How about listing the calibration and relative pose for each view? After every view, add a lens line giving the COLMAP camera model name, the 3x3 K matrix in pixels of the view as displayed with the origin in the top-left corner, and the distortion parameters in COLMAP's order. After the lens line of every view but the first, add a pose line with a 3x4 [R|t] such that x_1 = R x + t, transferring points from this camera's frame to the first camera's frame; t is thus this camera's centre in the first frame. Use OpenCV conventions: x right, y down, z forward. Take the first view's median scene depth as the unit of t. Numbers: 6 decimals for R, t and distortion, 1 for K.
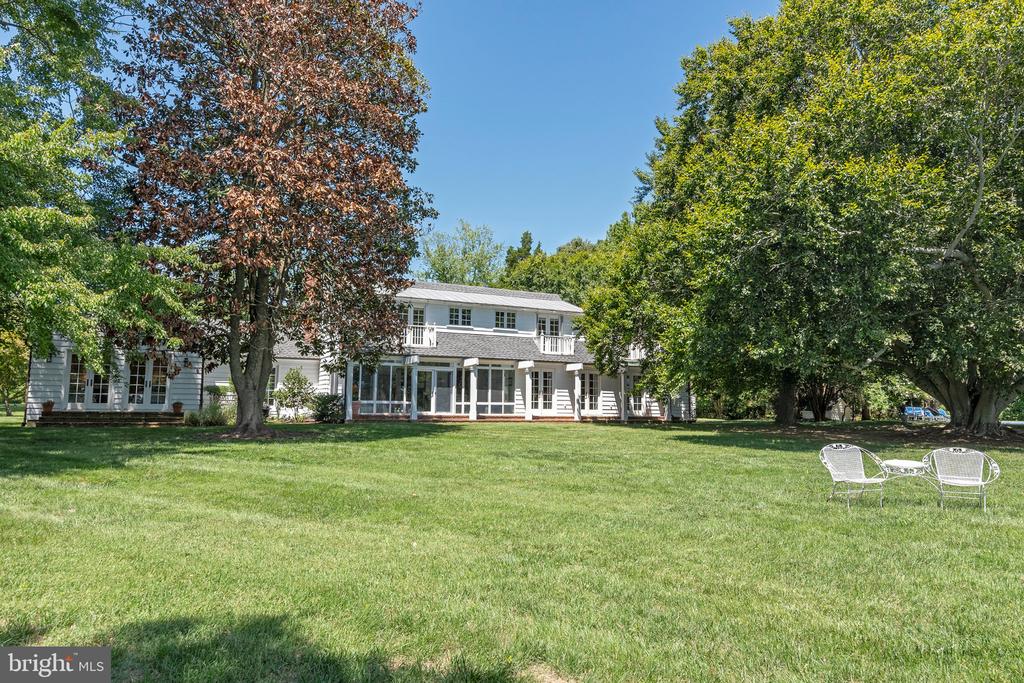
lens RADIAL K [[653.8, 0, 510.4], [0, 653.8, 335.0], [0, 0, 1]] dist [-0.009187, -0.000389]
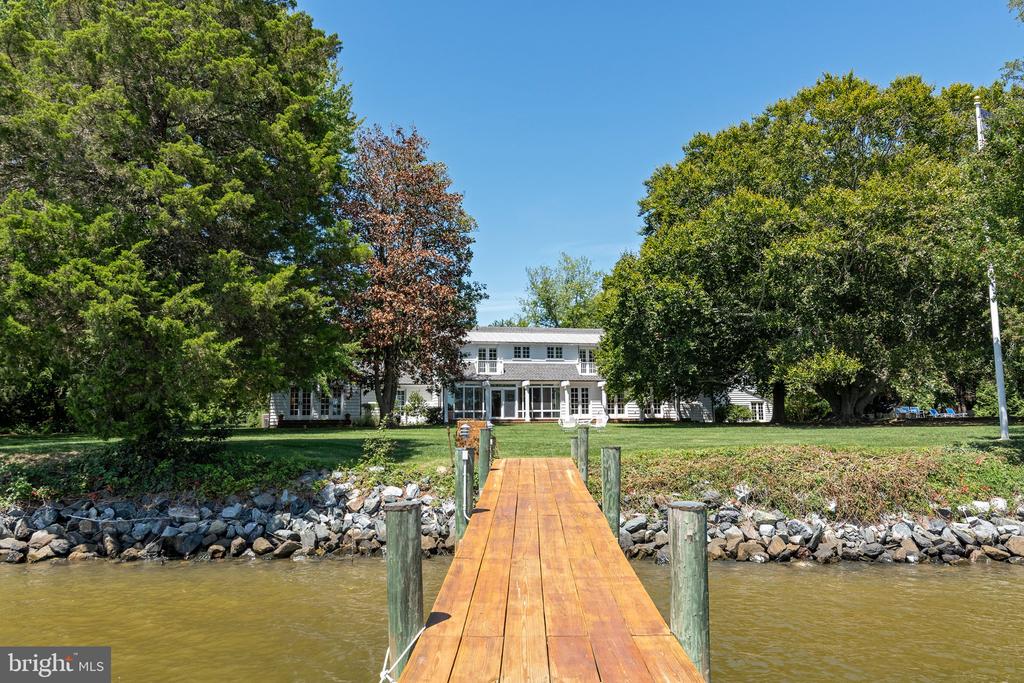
lens RADIAL K [[736.5, 0, 513.0], [0, 736.5, 344.7], [0, 0, 1]] dist [0.000323, 0.000038]
pose [[0.974589, -0.044203, -0.219597, 0.274846], [0.044322, 0.999008, -0.004385, -0.039815], [0.219573, -0.005460, 0.975581, -0.630752]]
